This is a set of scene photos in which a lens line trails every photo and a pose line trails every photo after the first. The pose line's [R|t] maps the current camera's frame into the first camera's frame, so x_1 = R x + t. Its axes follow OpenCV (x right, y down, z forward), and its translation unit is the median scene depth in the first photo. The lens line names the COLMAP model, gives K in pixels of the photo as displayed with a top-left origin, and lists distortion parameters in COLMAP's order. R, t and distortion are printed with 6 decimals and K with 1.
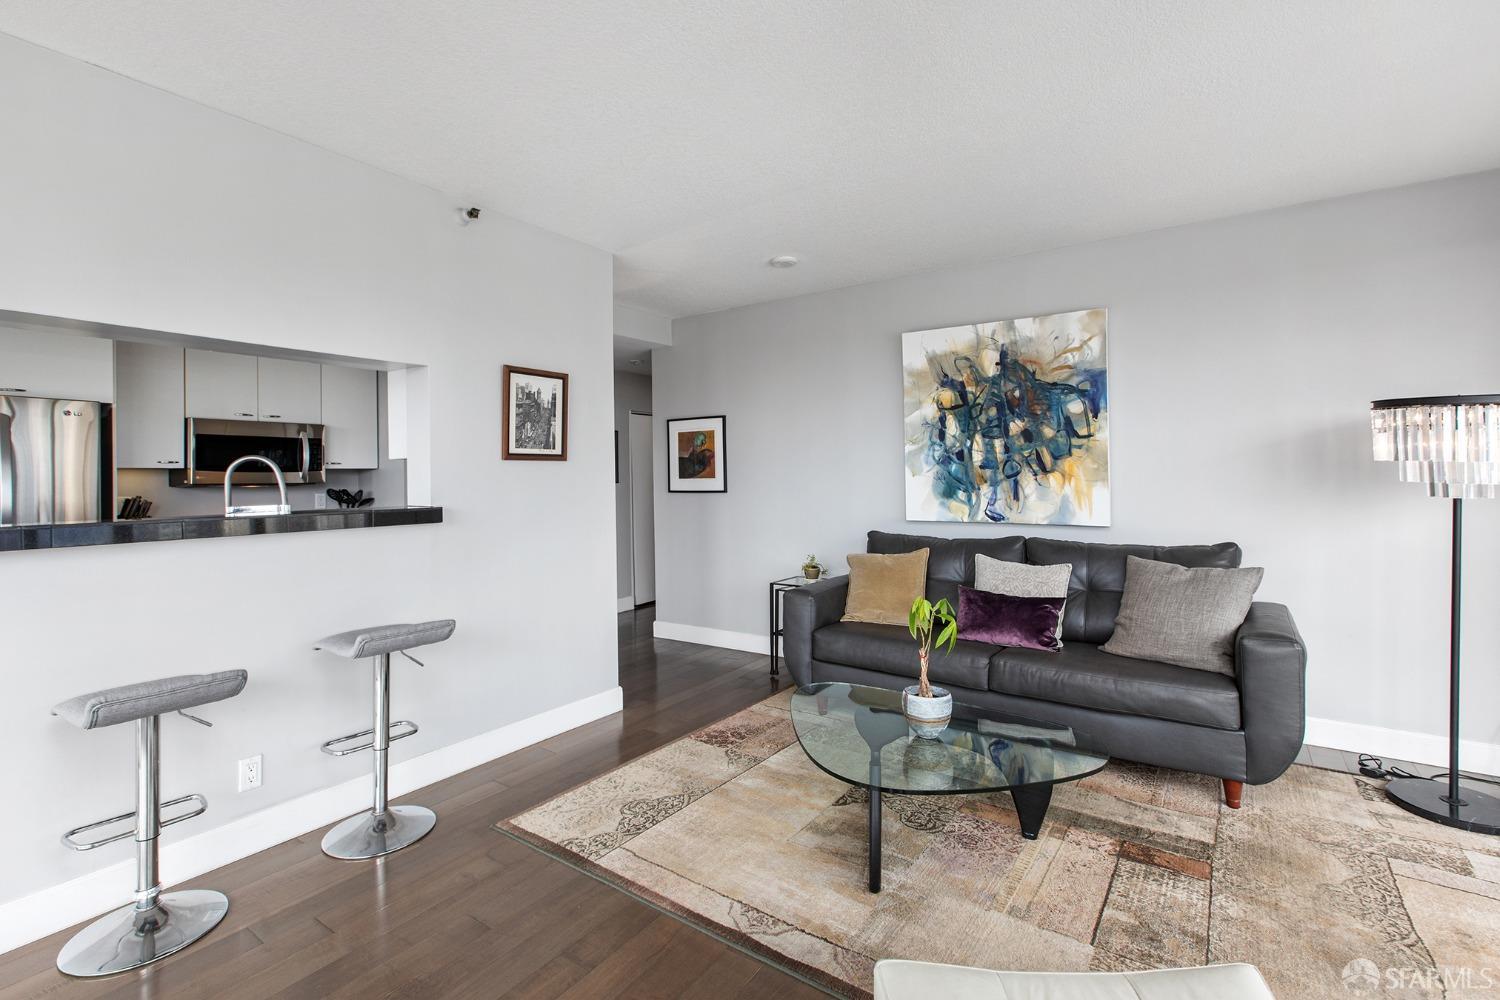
lens RADIAL K [[688.8, 0, 760.3], [0, 688.8, 470.9], [0, 0, 1]] dist [-0.000611, 0.001130]
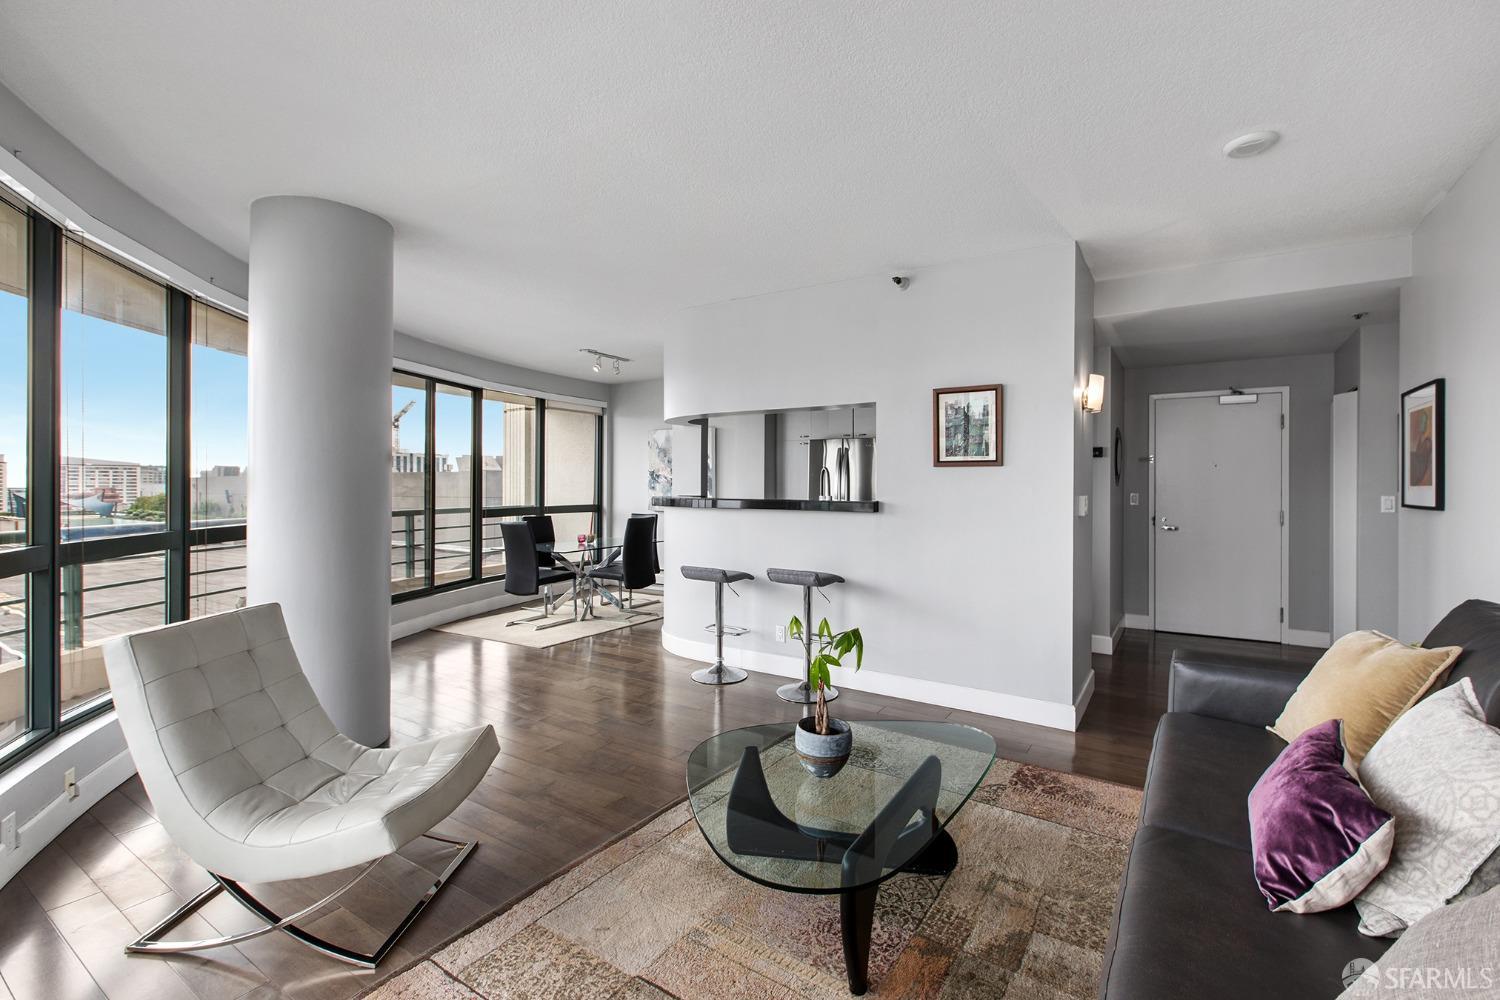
lens RADIAL K [[629.4, 0, 748.1], [0, 629.4, 485.5], [0, 0, 1]] dist [0.006037, 0.000248]
pose [[0.047331, 0.018181, -0.998714, 0.676065], [0.002789, 0.999828, 0.018333, -0.003227], [0.998875, -0.003653, 0.047272, 0.561395]]
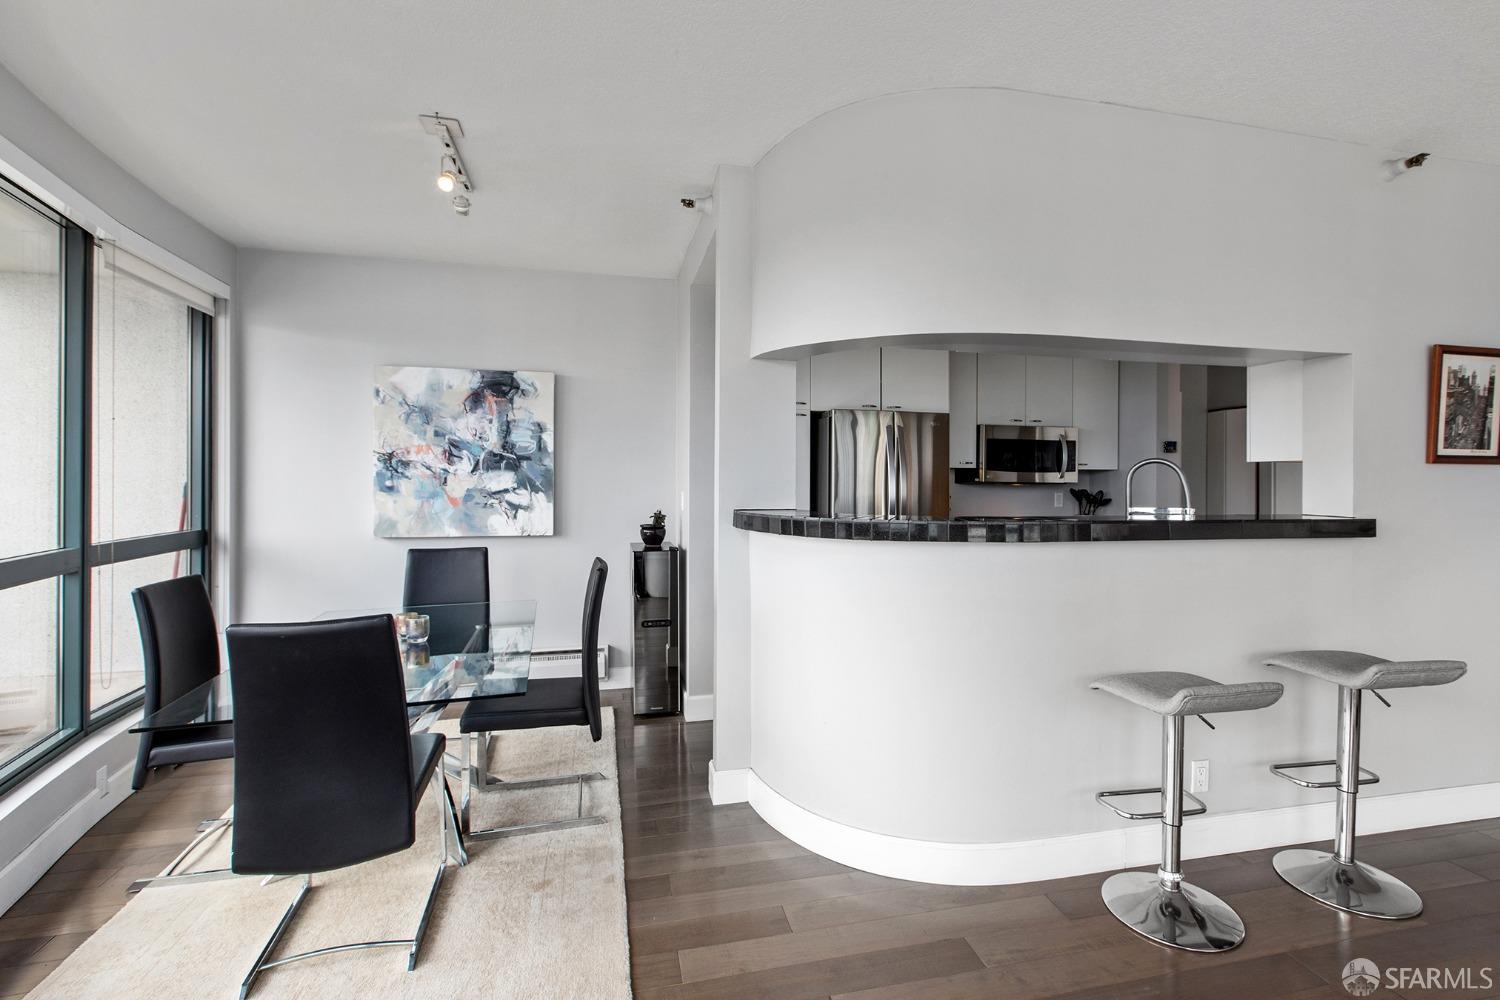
lens RADIAL K [[688.8, 0, 754.0], [0, 688.8, 478.6], [0, 0, 1]] dist [-0.000611, 0.001130]
pose [[0.736798, 0.022498, -0.675738, -0.375581], [-0.014872, 0.999744, 0.017070, -0.000215], [0.675949, -0.002527, 0.736944, -0.115053]]
